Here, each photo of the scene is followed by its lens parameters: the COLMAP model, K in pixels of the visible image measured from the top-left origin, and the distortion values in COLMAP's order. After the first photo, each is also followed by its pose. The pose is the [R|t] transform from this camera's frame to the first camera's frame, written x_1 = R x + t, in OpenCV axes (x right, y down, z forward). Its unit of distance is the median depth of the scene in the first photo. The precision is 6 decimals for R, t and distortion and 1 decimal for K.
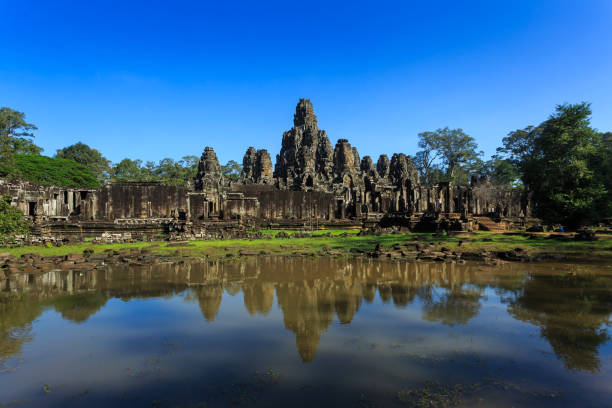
lens RADIAL K [[331.5, 0, 306.1], [0, 331.5, 213.0], [0, 0, 1]] dist [-0.001944, -0.000333]
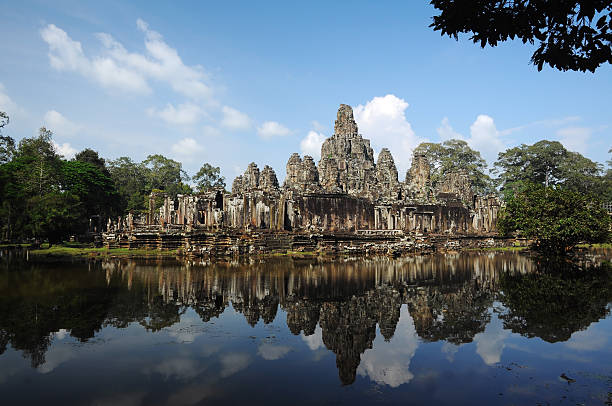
lens RADIAL K [[397.8, 0, 304.6], [0, 397.8, 217.4], [0, 0, 1]] dist [-0.083900, 0.000754]
pose [[0.981779, 0.018615, 0.189112, -0.481544], [-0.014578, 0.999636, -0.022717, 0.003973], [-0.189466, 0.019546, 0.981693, -0.110092]]
